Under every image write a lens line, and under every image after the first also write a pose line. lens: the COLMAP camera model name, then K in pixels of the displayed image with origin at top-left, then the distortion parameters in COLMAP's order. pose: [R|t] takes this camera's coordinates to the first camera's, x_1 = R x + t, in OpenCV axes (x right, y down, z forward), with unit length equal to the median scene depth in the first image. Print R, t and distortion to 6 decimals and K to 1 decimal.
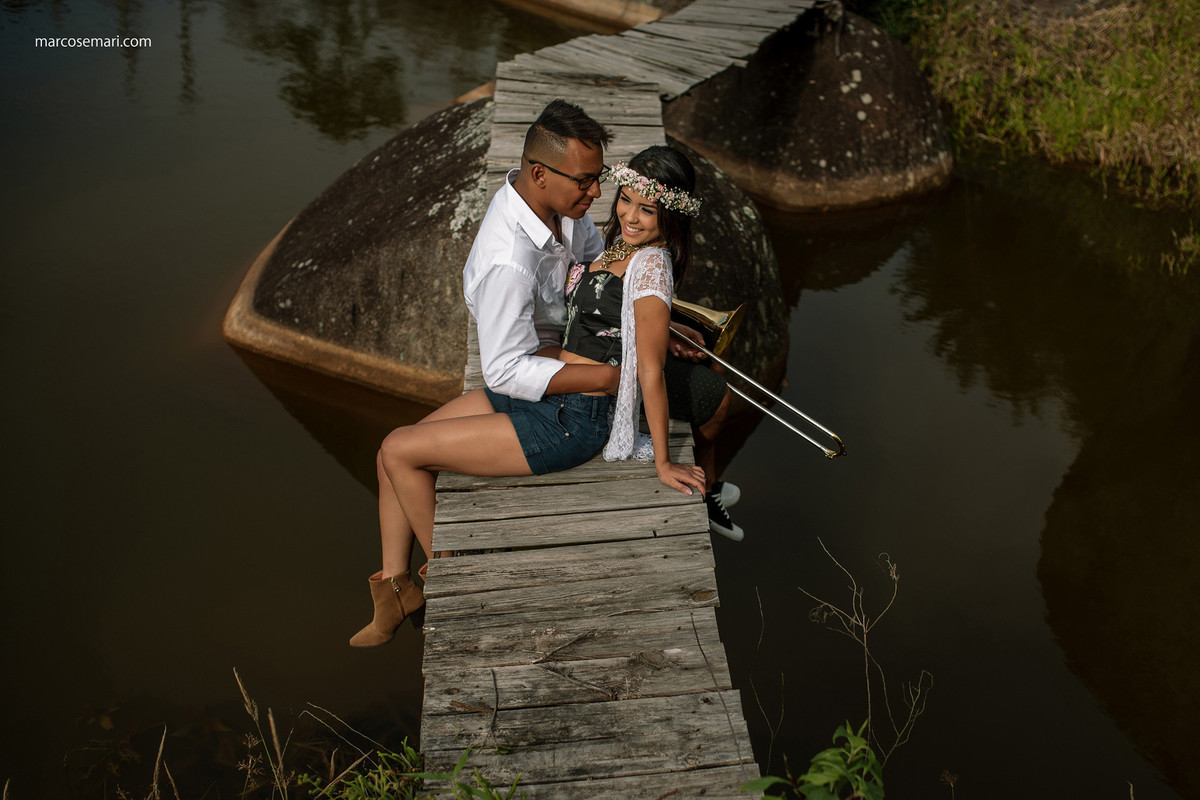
lens RADIAL K [[1171.0, 0, 600.0], [0, 1171.0, 400.0], [0, 0, 1]] dist [-0.034641, 0.027531]
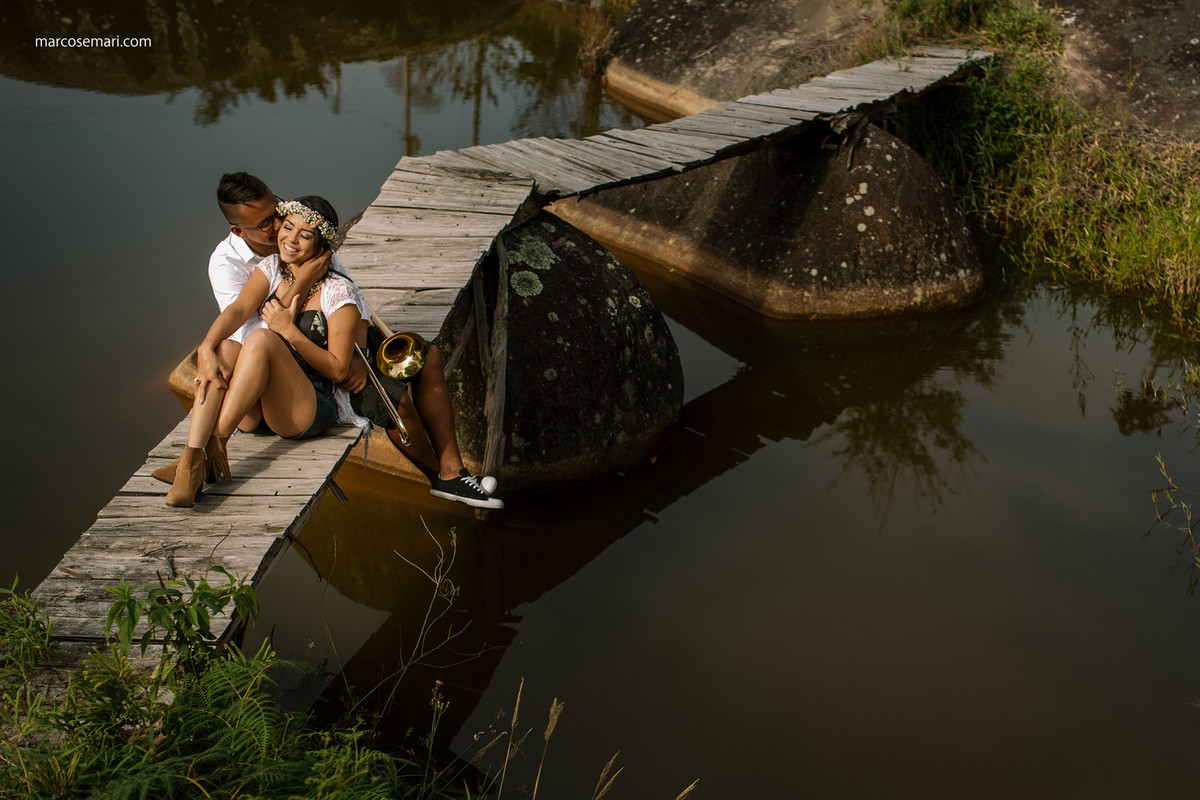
lens RADIAL K [[1443.4, 0, 711.9], [0, 1443.4, 509.8], [0, 0, 1]] dist [-0.066350, 0.081424]
pose [[0.982157, 0.077033, -0.171560, 0.333807], [-0.086703, 0.994999, -0.049593, 0.069304], [0.166882, 0.063583, 0.983925, -0.218201]]
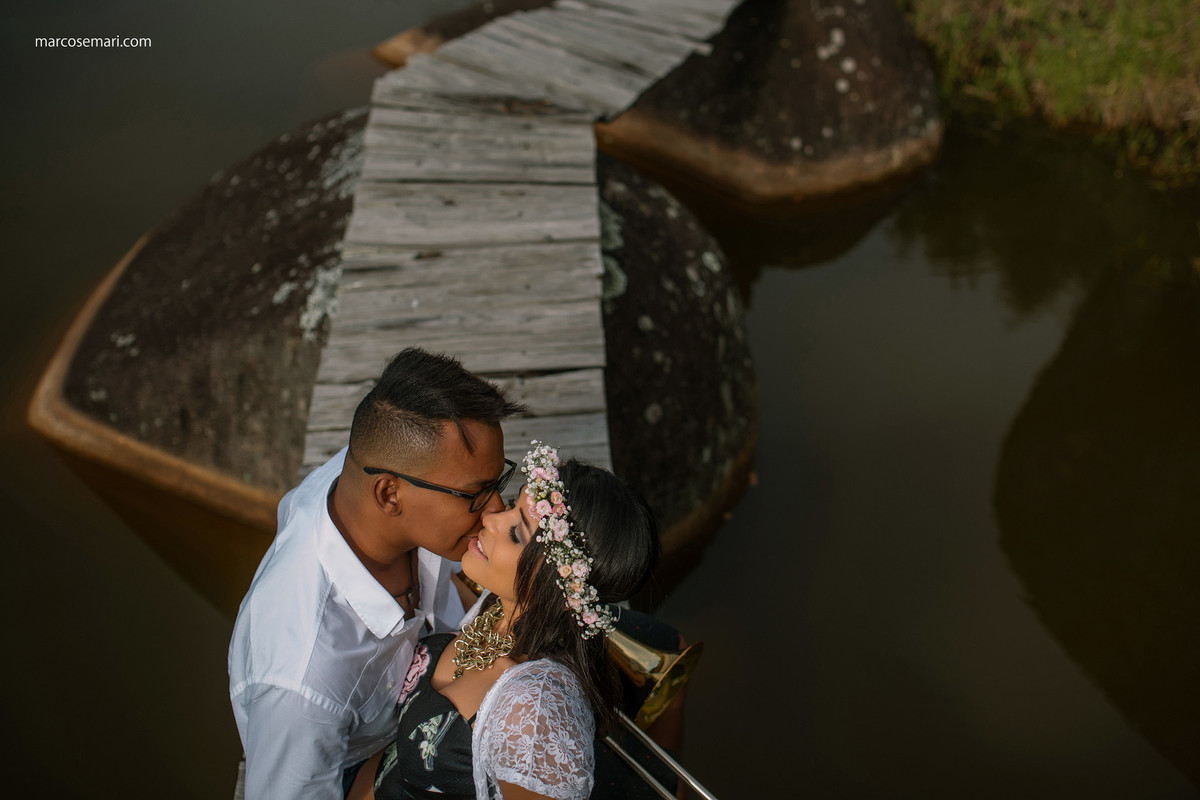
lens RADIAL K [[1061.7, 0, 568.0], [0, 1061.7, 287.0], [0, 0, 1]] dist [-0.014209, 0.002067]
pose [[0.999968, 0.007479, 0.002675, 0.023316], [-0.007587, 0.999042, 0.043095, -0.130935], [-0.002350, -0.043114, 0.999067, 0.224514]]
